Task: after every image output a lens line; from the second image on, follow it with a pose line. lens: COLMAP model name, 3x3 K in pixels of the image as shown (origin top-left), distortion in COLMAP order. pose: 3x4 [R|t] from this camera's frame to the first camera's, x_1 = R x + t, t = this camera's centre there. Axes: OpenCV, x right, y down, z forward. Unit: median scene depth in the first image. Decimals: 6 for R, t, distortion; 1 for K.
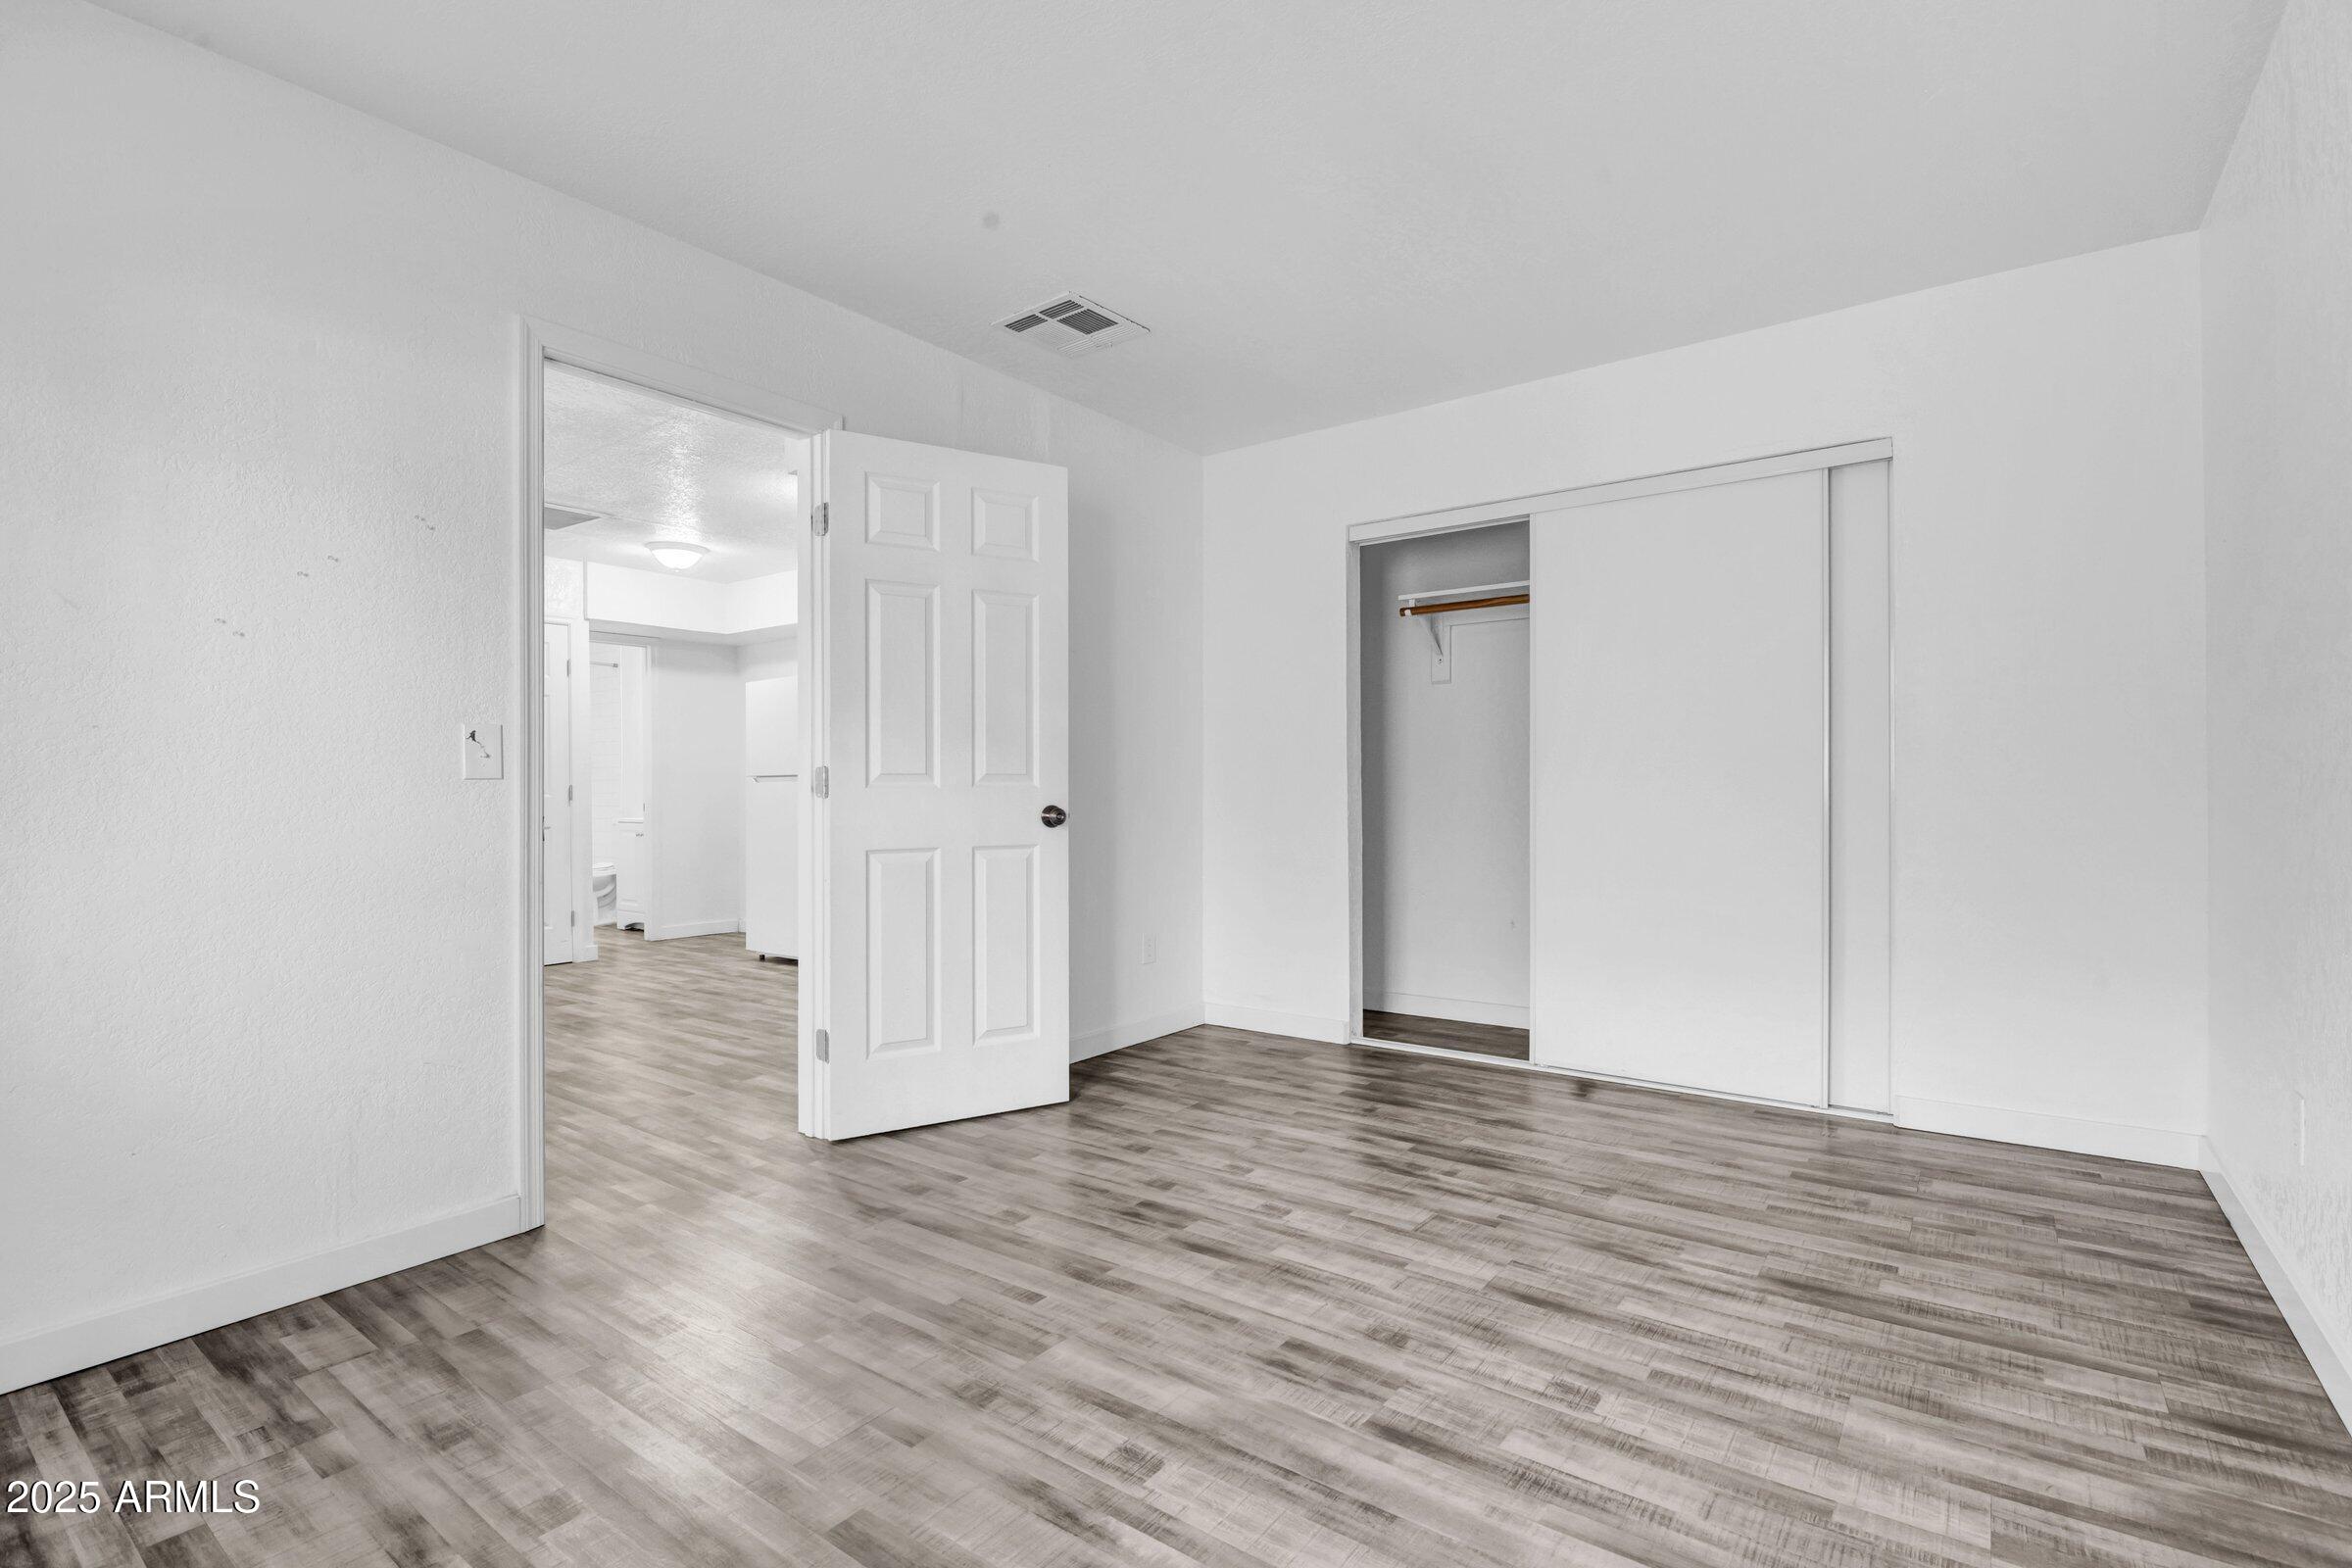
lens RADIAL K [[1092.0, 0, 1161.3], [0, 1092.0, 796.5], [0, 0, 1]] dist [-0.013459, -0.000127]
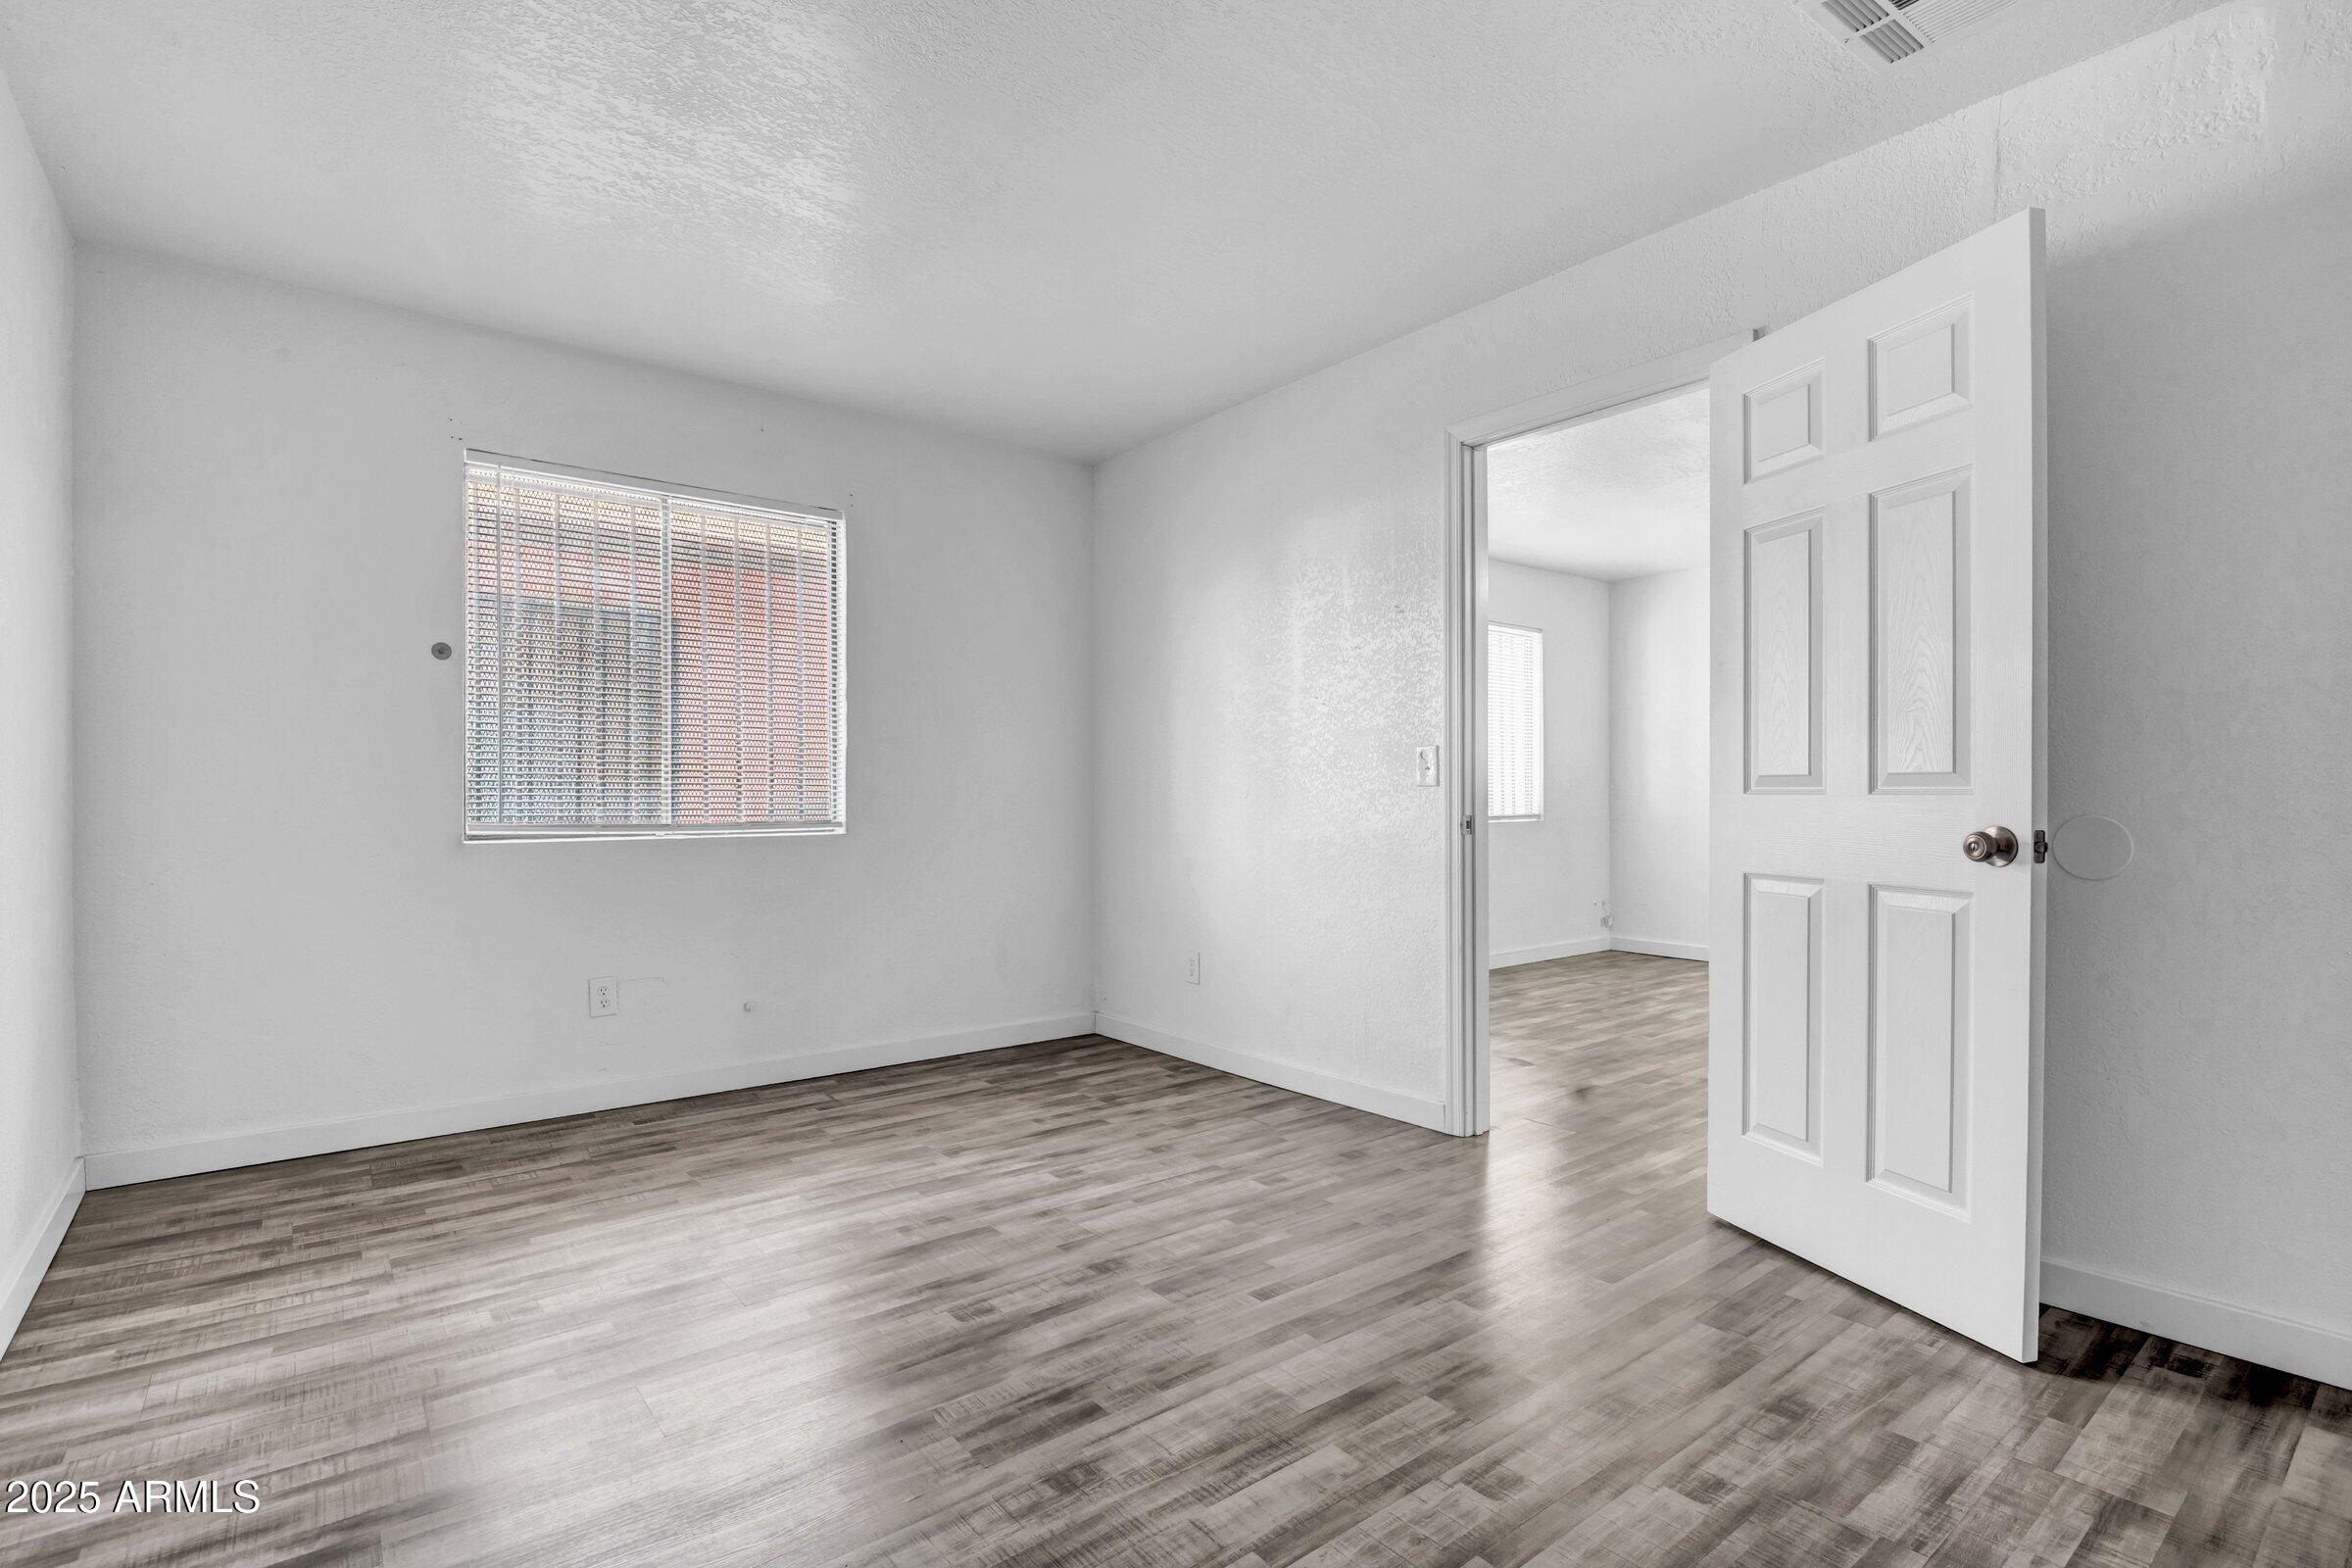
lens RADIAL K [[1092.0, 0, 1164.4], [0, 1092.0, 779.6], [0, 0, 1]] dist [-0.013459, -0.000127]
pose [[-0.245497, -0.004450, -0.969387, 0.969837], [-0.002130, 0.999990, -0.004051, -0.024202], [0.969395, 0.001070, -0.245504, 1.247601]]
